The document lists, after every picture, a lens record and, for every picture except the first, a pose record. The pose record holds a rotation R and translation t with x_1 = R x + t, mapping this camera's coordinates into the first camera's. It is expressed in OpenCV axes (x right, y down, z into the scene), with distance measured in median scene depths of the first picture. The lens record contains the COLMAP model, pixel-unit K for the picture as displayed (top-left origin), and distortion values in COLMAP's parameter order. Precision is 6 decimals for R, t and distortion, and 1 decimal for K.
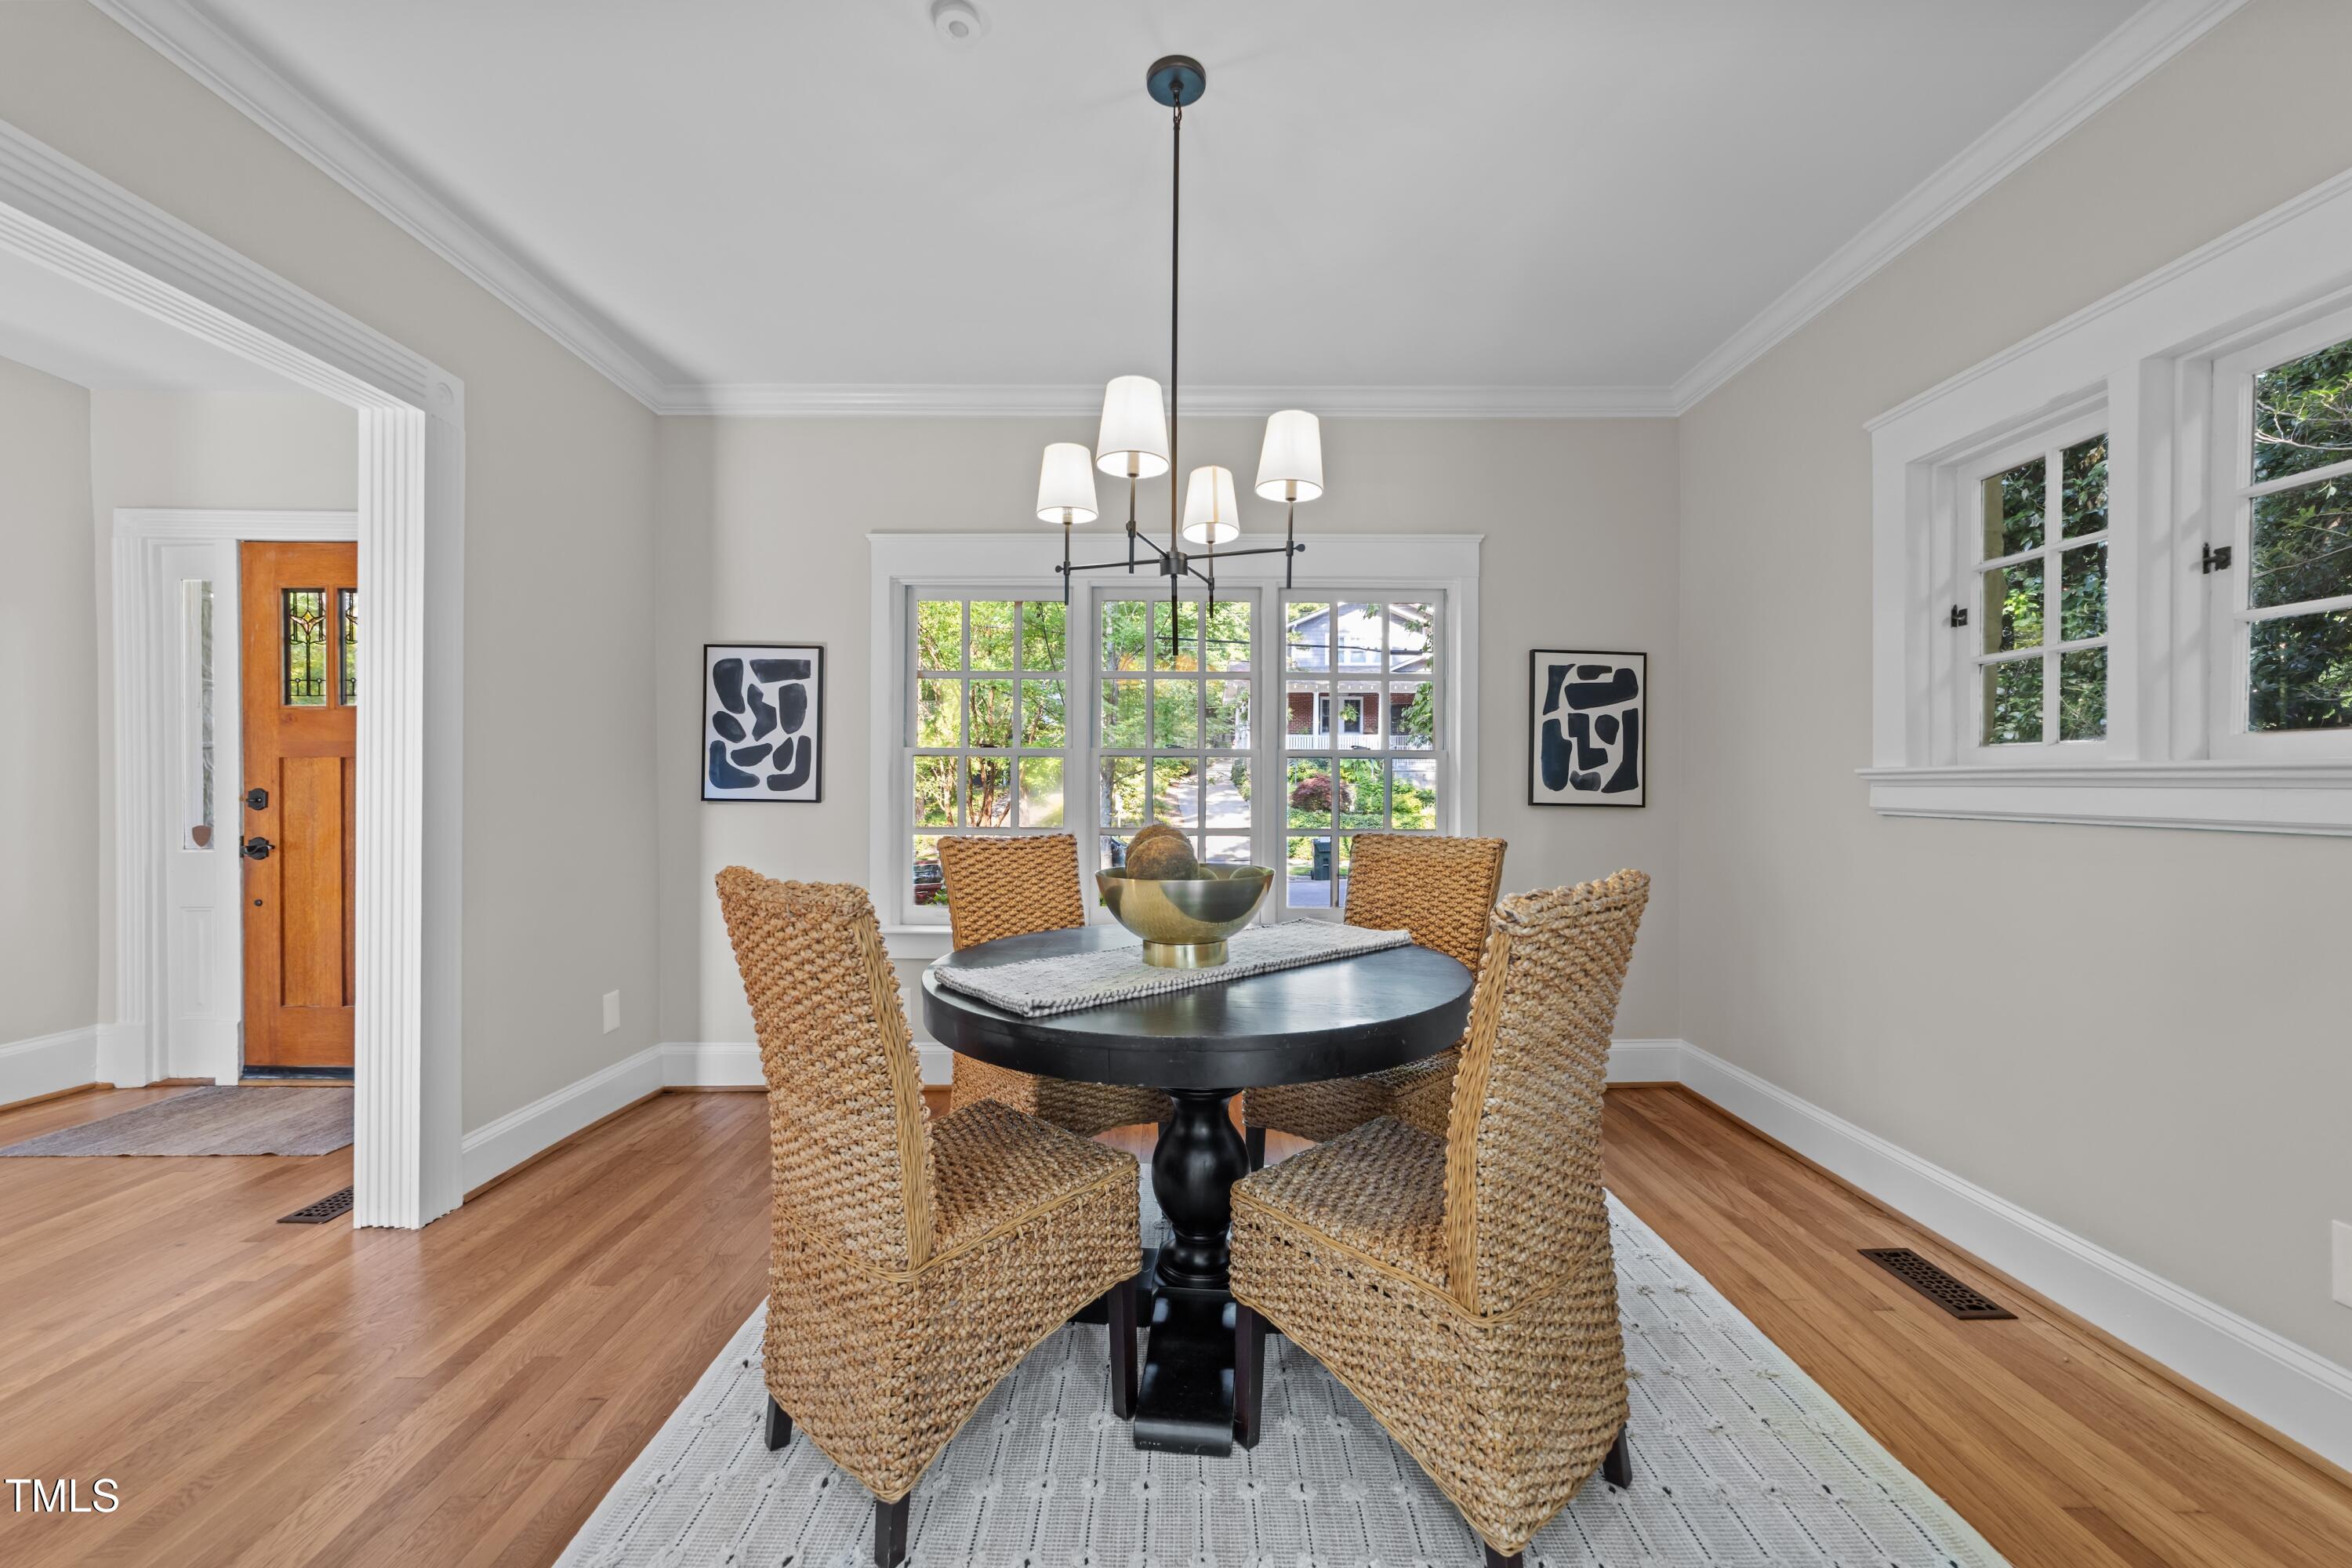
lens RADIAL K [[863.9, 0, 1166.1], [0, 863.9, 792.6], [0, 0, 1]] dist [0.009559, 0.000229]
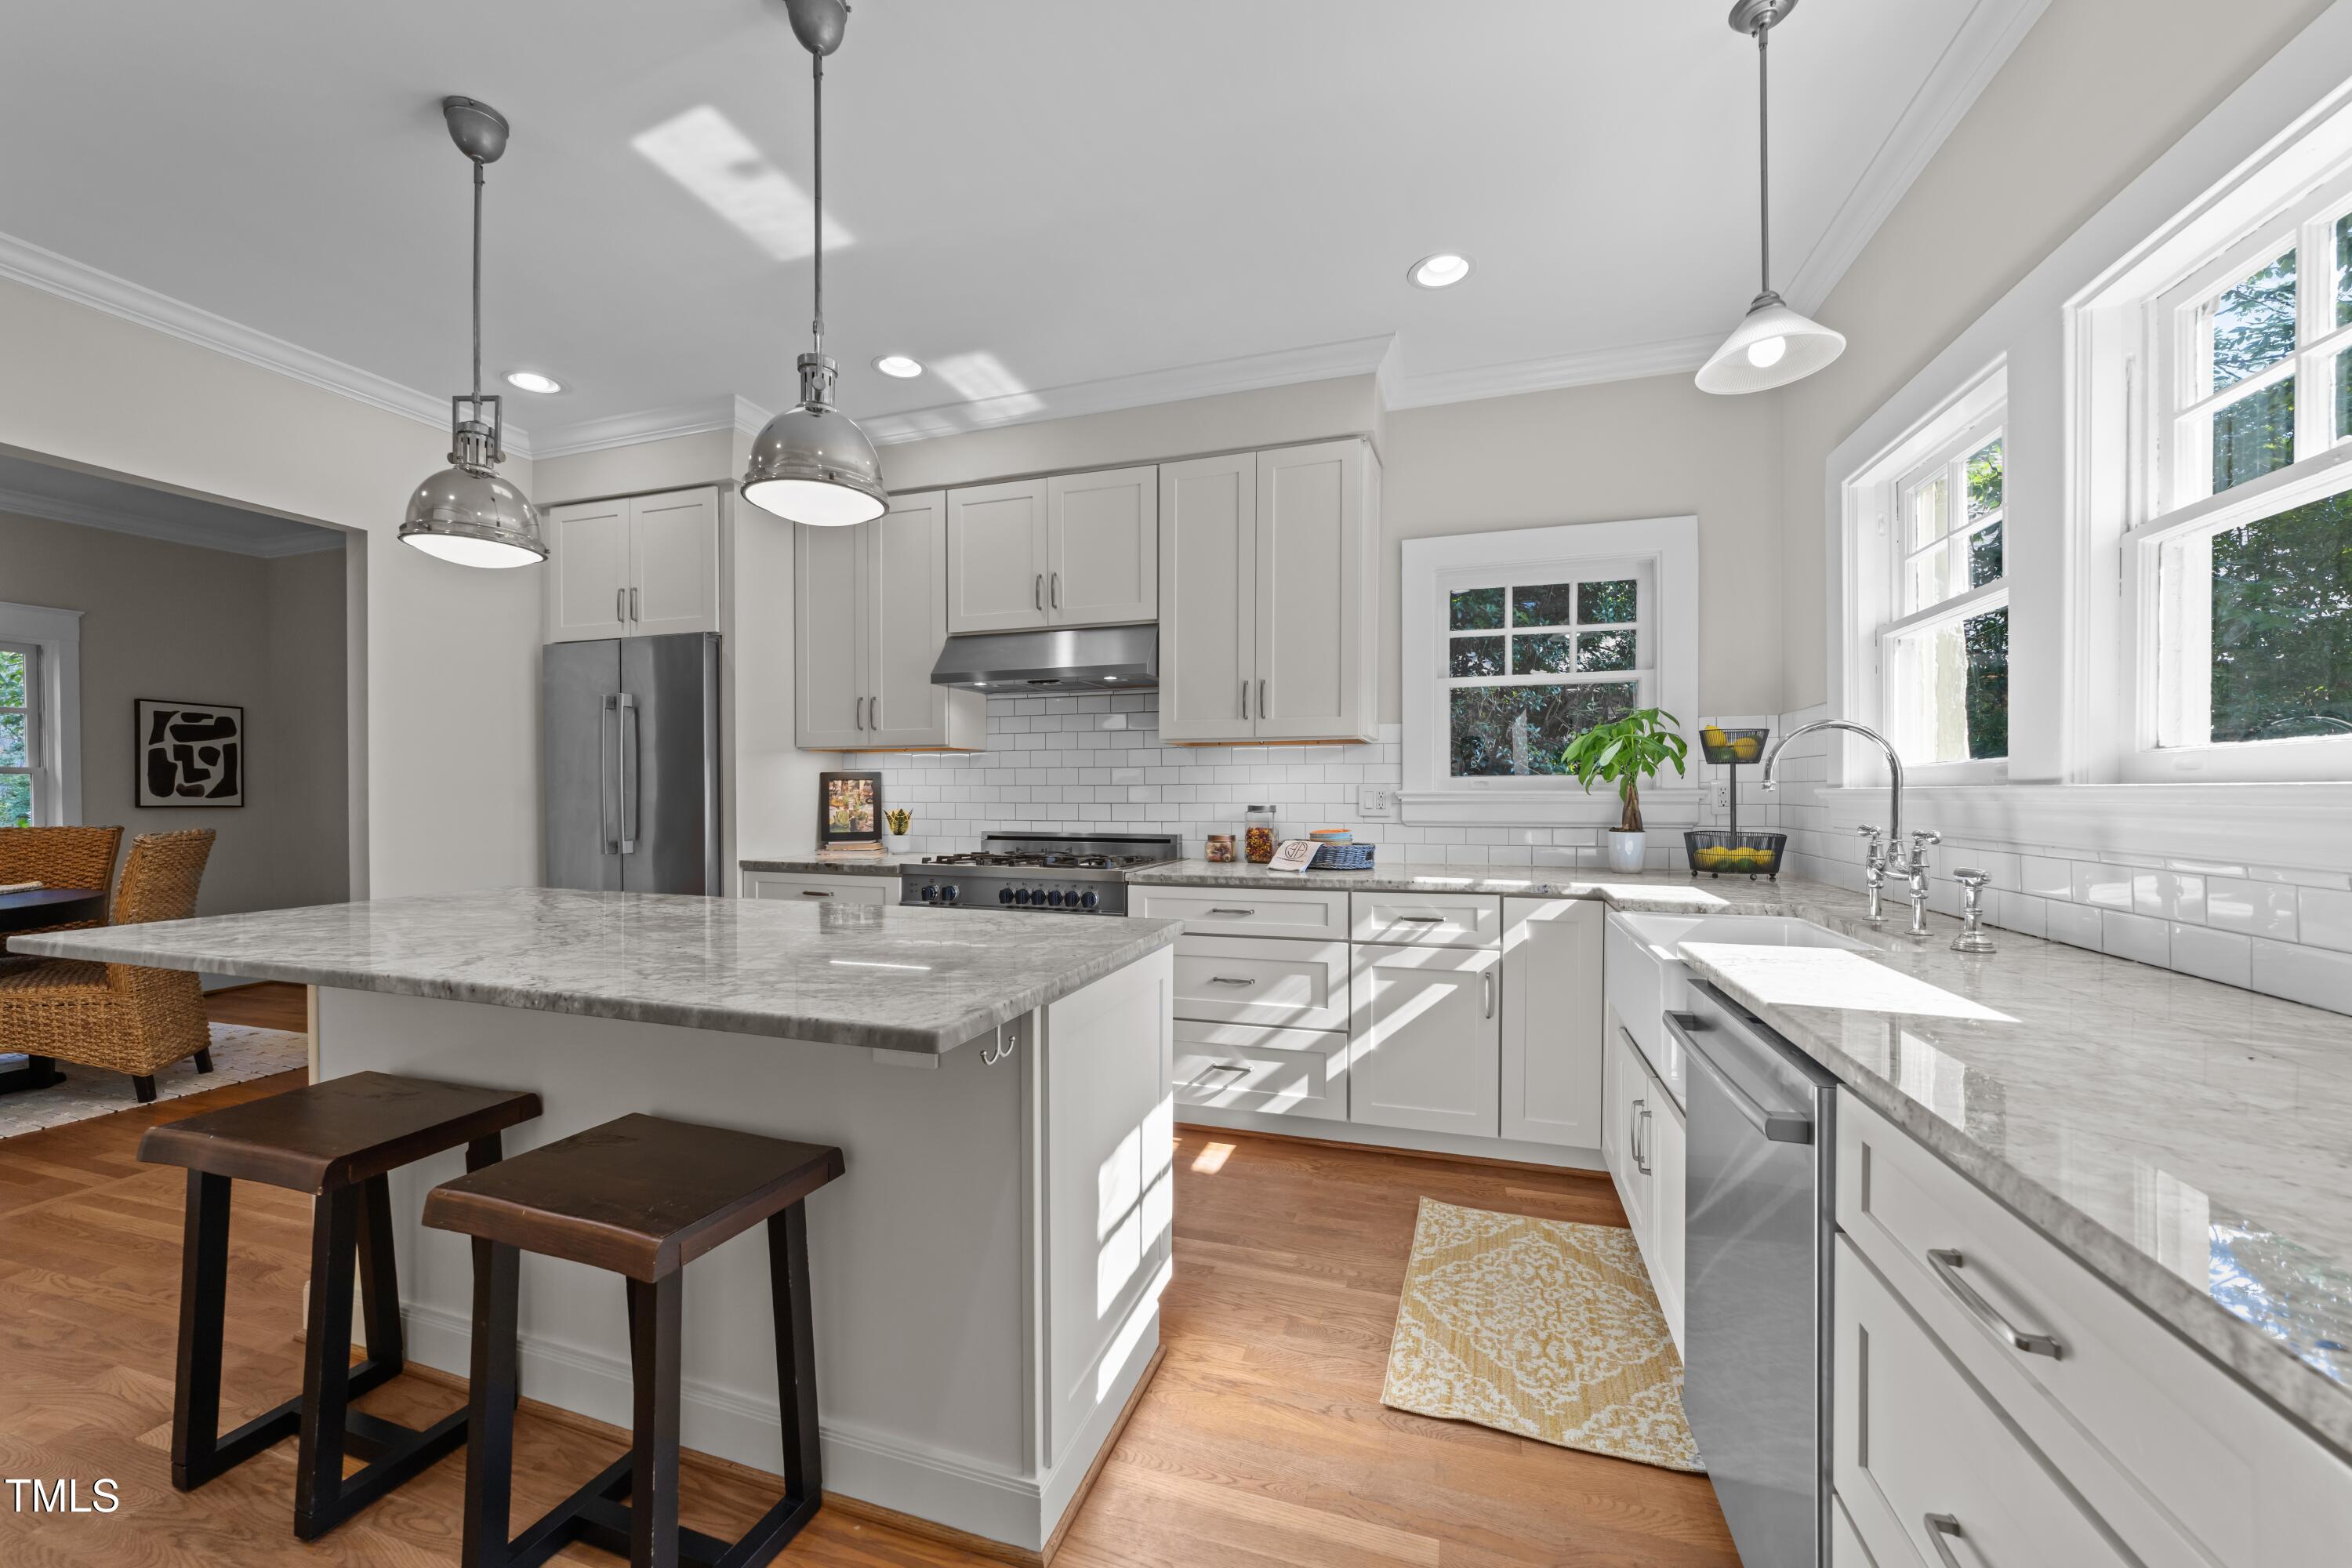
lens RADIAL K [[863.9, 0, 1180.5], [0, 863.9, 795.6], [0, 0, 1]] dist [0.009559, 0.000229]
pose [[0.279704, -0.013201, 0.959996, -1.247217], [0.013299, 0.999863, 0.009874, 0.010054], [-0.959994, 0.010005, 0.279841, -2.718353]]
